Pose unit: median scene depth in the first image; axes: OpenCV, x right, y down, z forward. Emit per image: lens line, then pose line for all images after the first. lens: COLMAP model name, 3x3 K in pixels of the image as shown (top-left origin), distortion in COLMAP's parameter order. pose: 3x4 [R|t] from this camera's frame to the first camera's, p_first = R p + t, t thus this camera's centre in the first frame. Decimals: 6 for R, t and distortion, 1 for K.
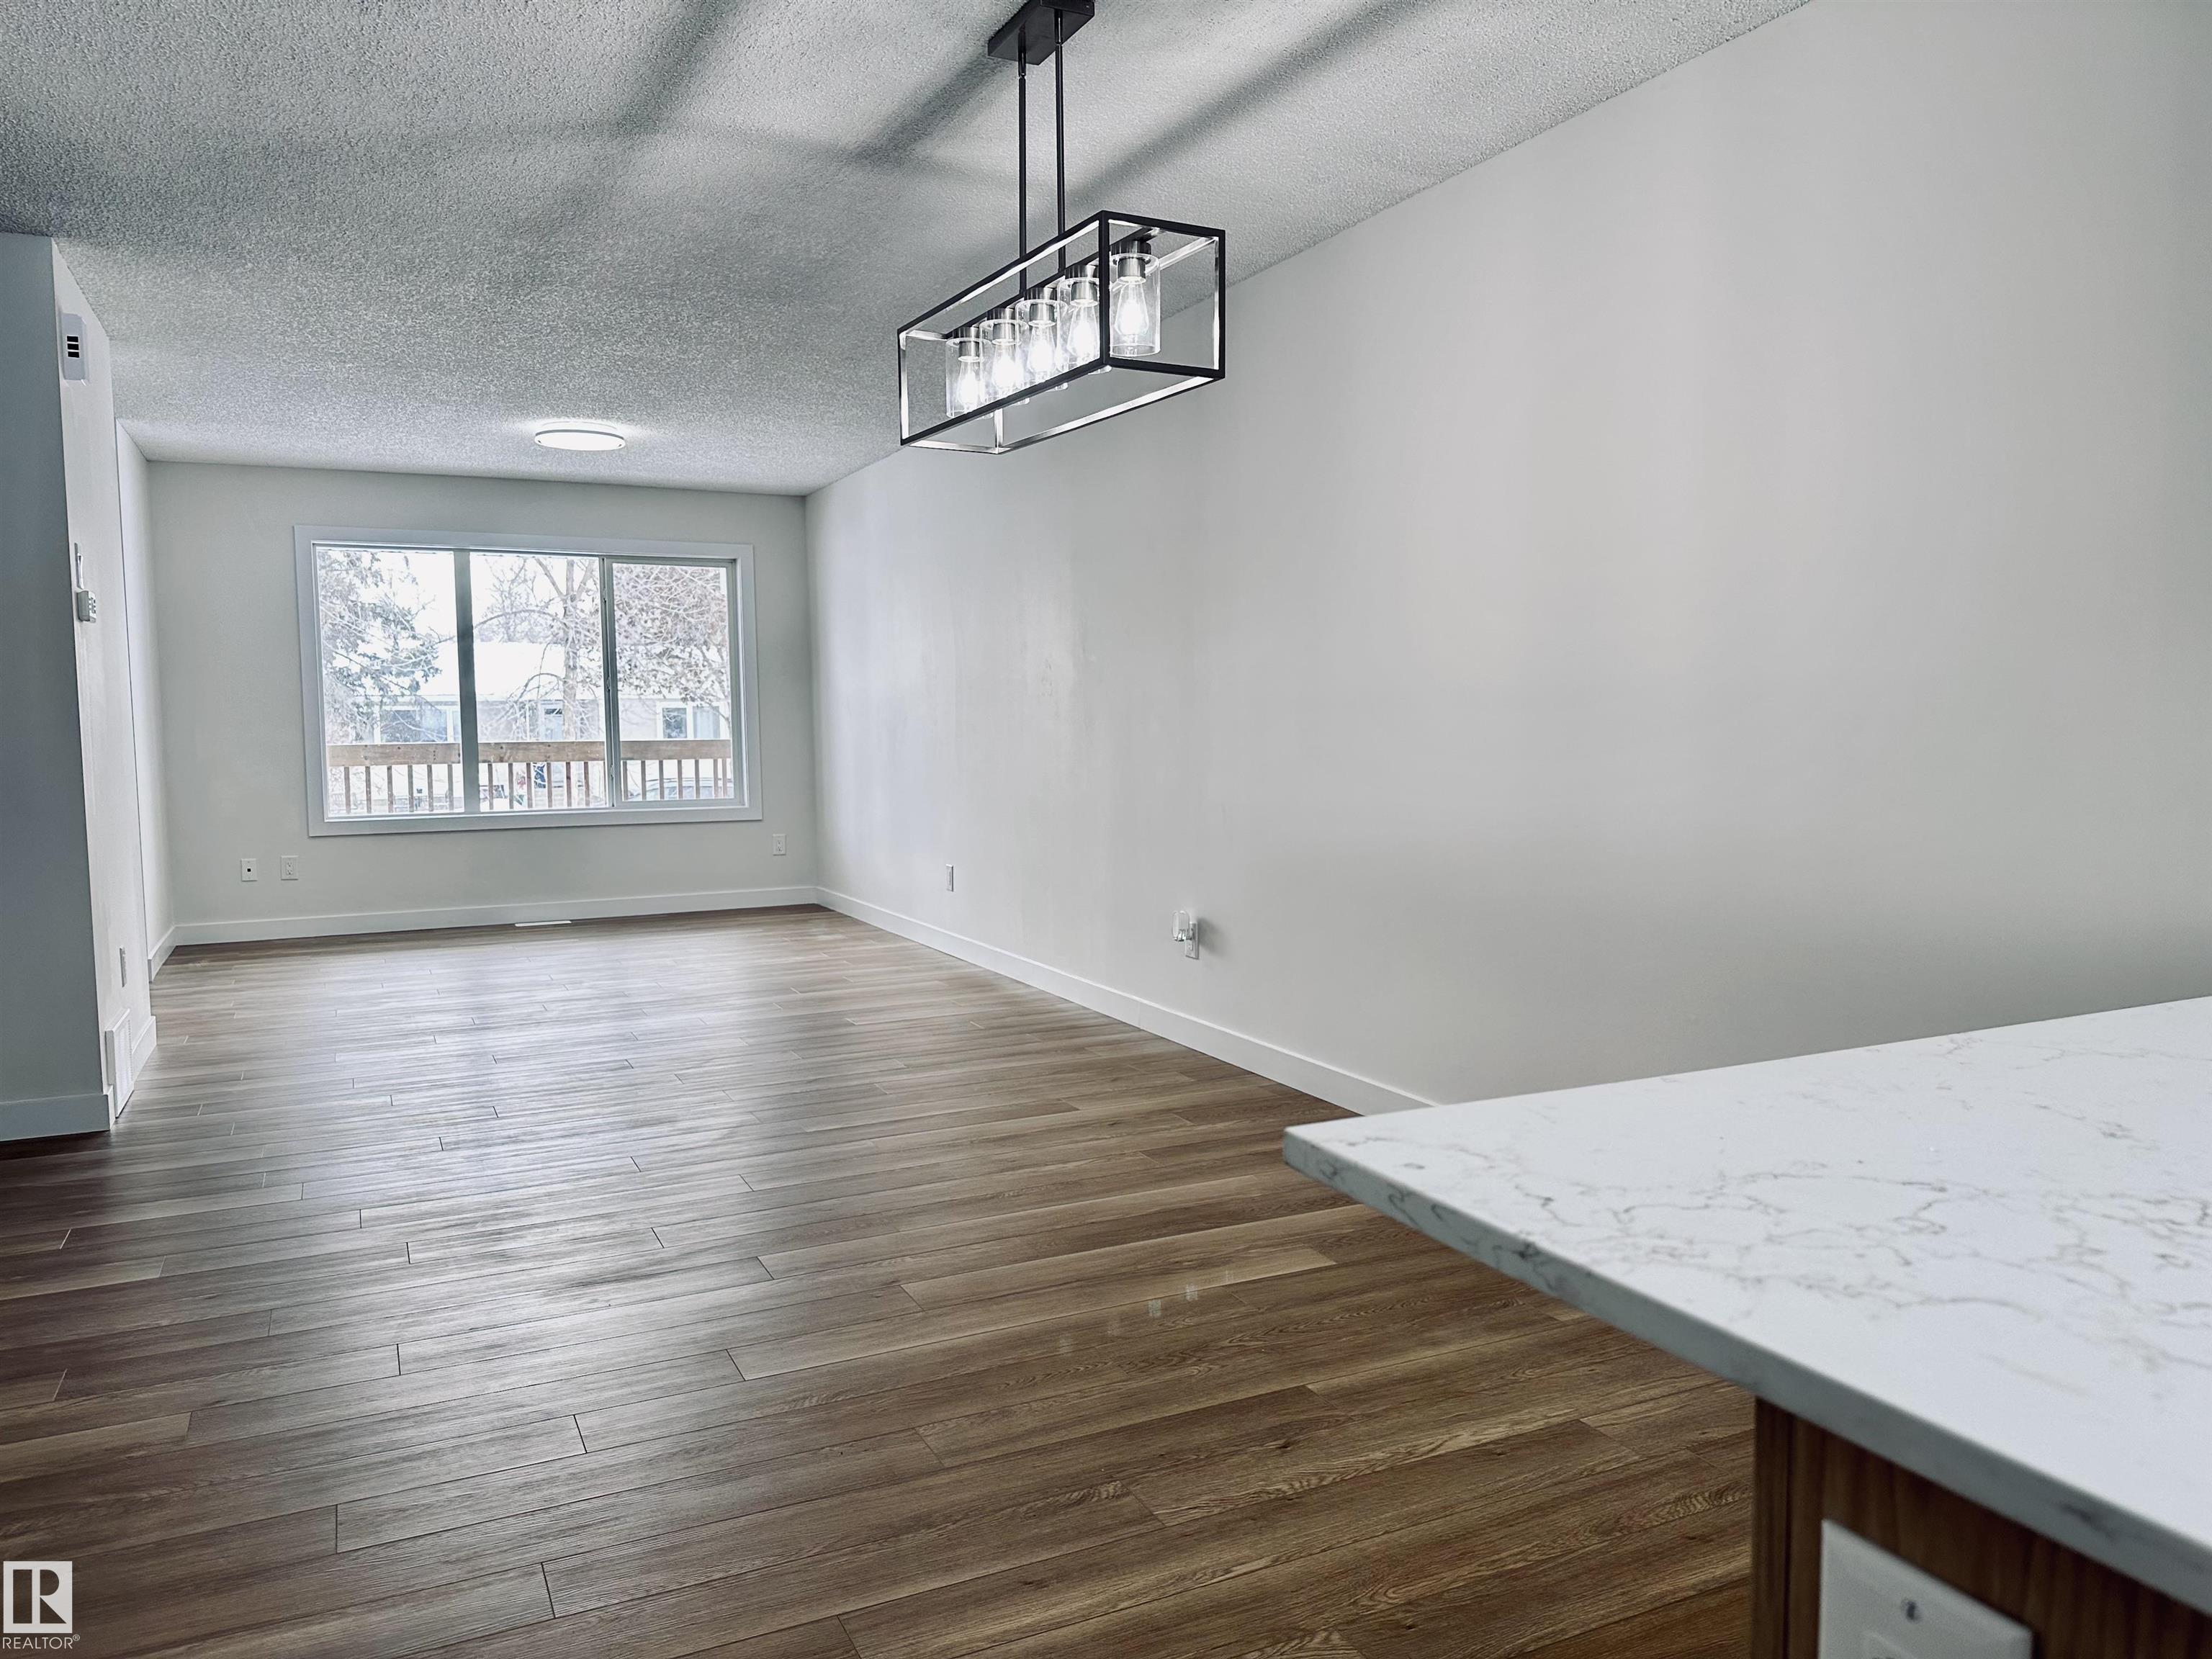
lens RADIAL K [[1538.3, 0, 1112.9], [0, 1538.3, 826.3], [0, 0, 1]] dist [0.111993, -0.166374]
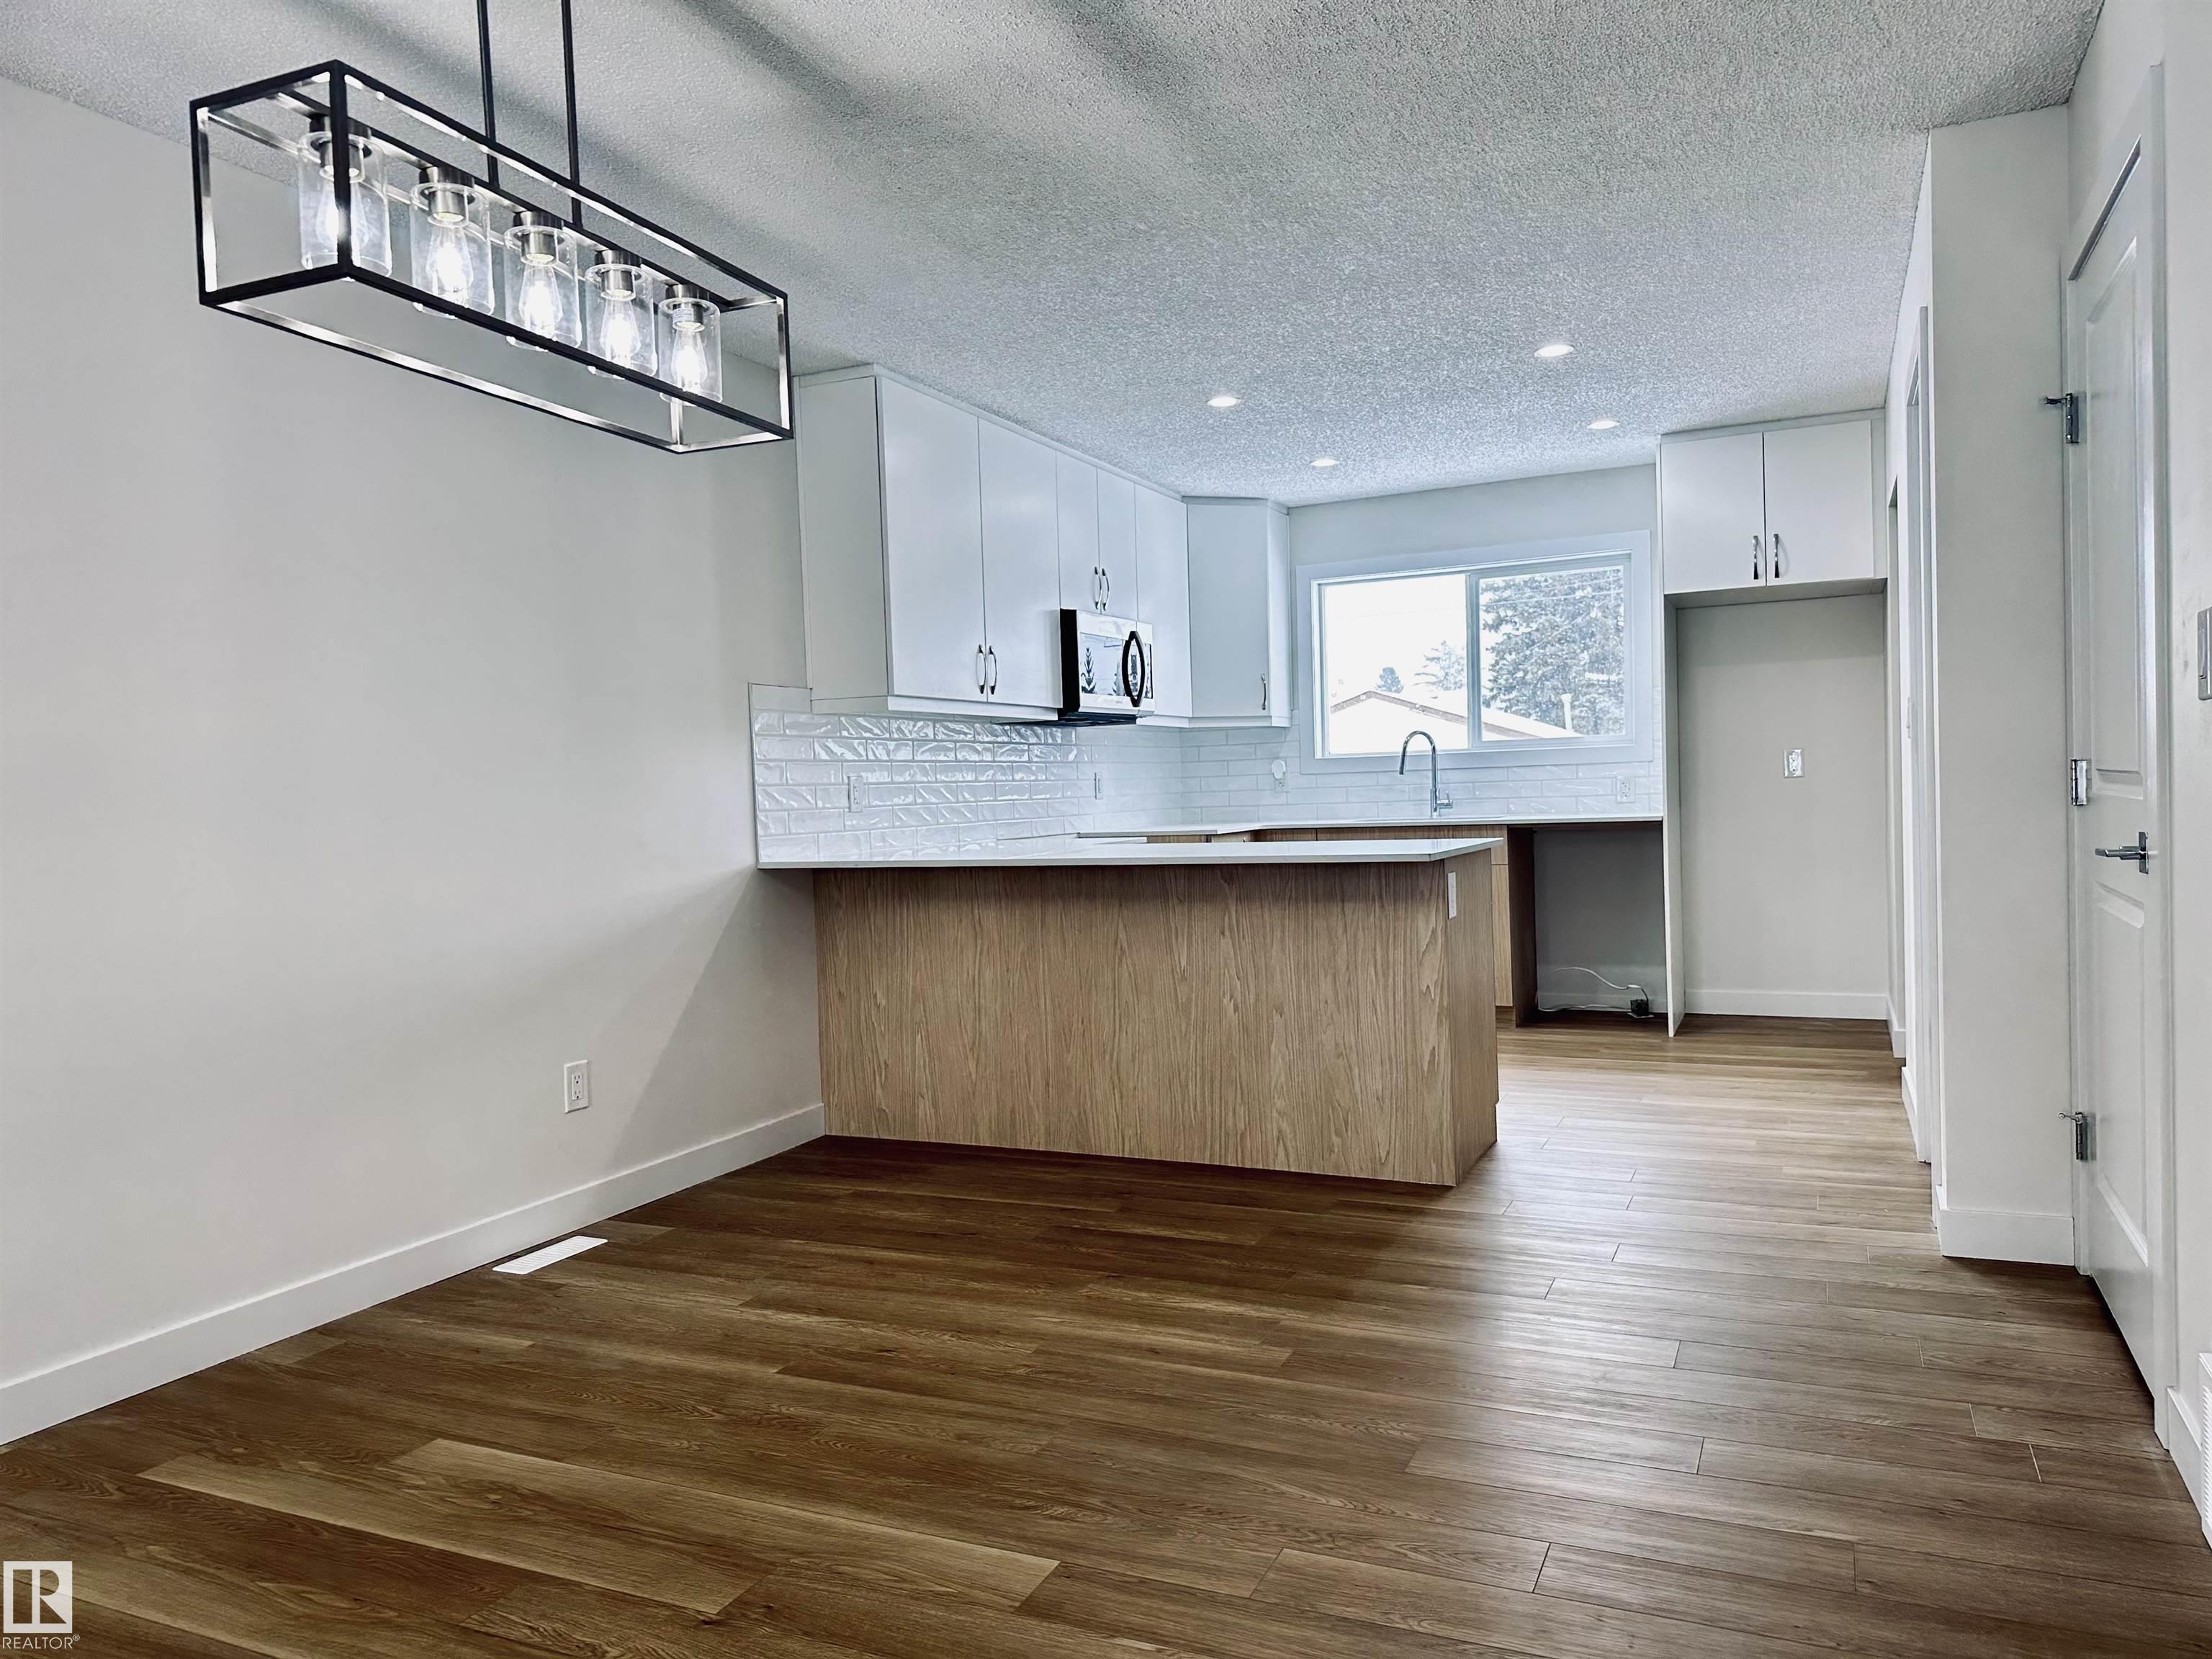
lens RADIAL K [[1539.4, 0, 1094.5], [0, 1539.4, 837.0], [0, 0, 1]] dist [0.125452, -0.175063]
pose [[-0.623381, 0.007915, 0.781878, -0.592746], [0.097837, 0.992880, 0.067953, -0.053903], [-0.775773, 0.118857, -0.619717, 0.957354]]
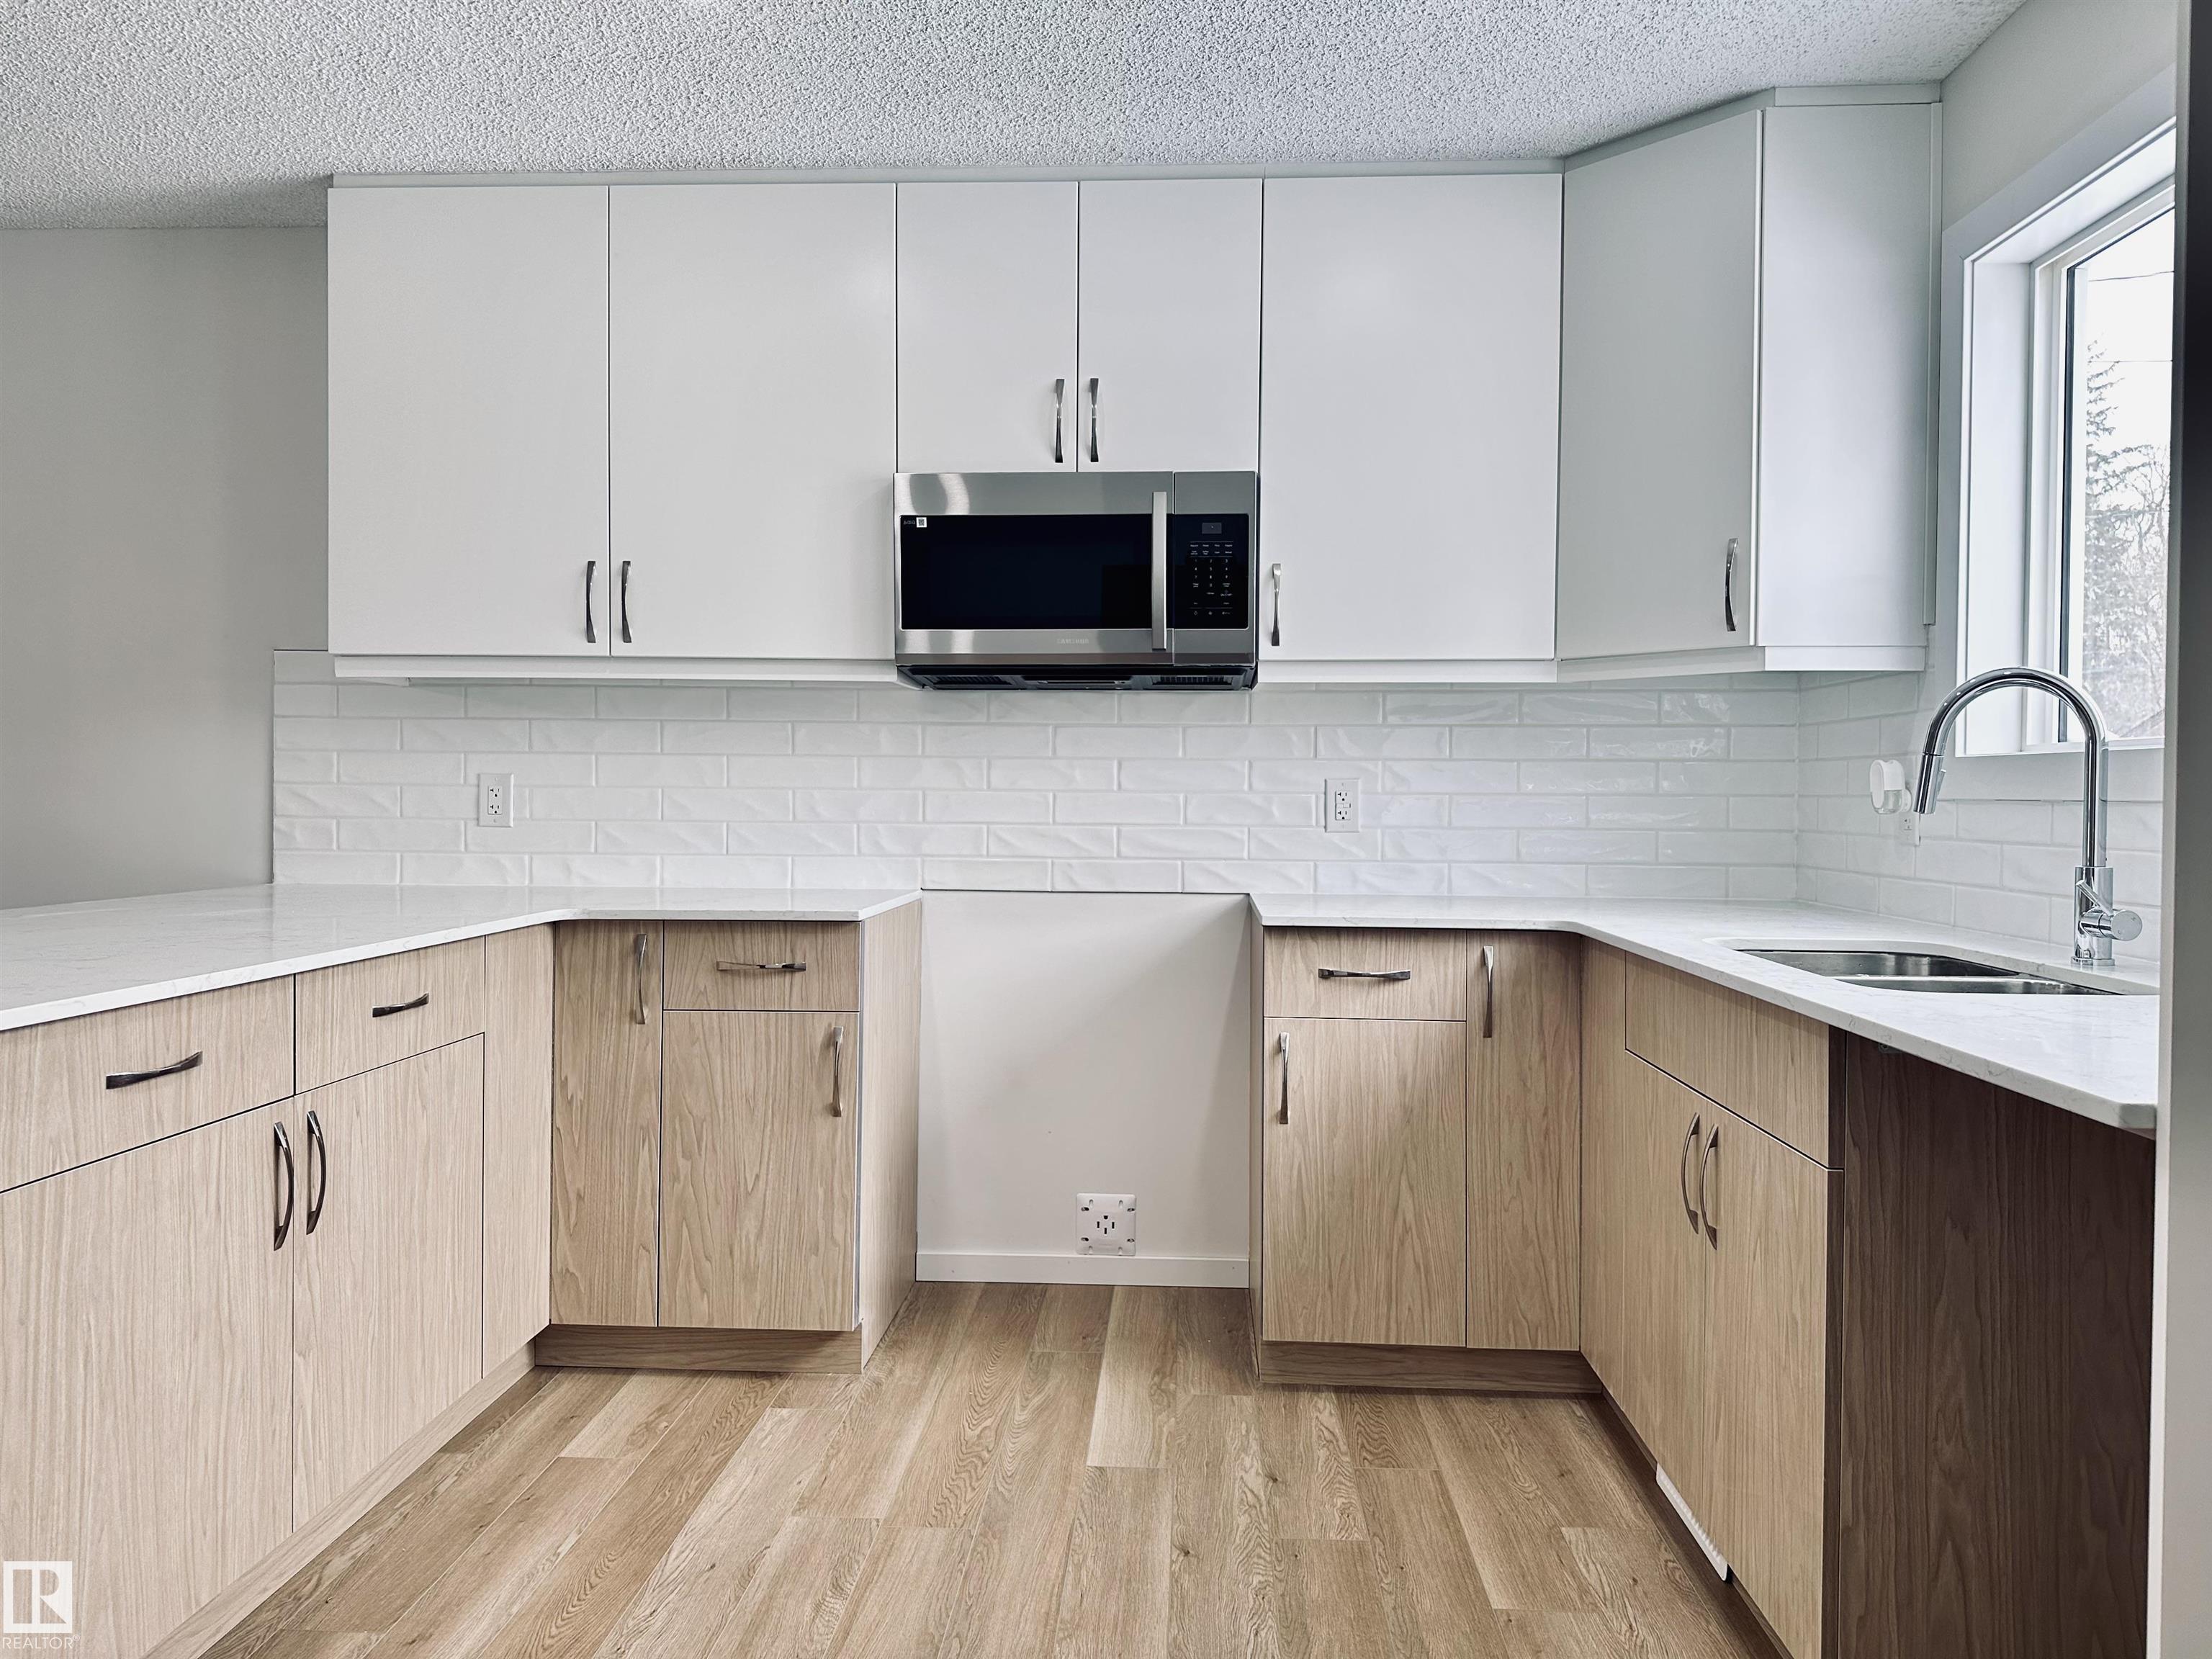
lens RADIAL K [[1542.4, 0, 1108.6], [0, 1542.4, 818.9], [0, 0, 1]] dist [0.119256, -0.168502]
pose [[0.491442, 0.000530, 0.870910, -0.070054], [0.050505, 0.998300, -0.029107, 0.033214], [-0.869445, 0.058289, 0.490579, -0.436147]]
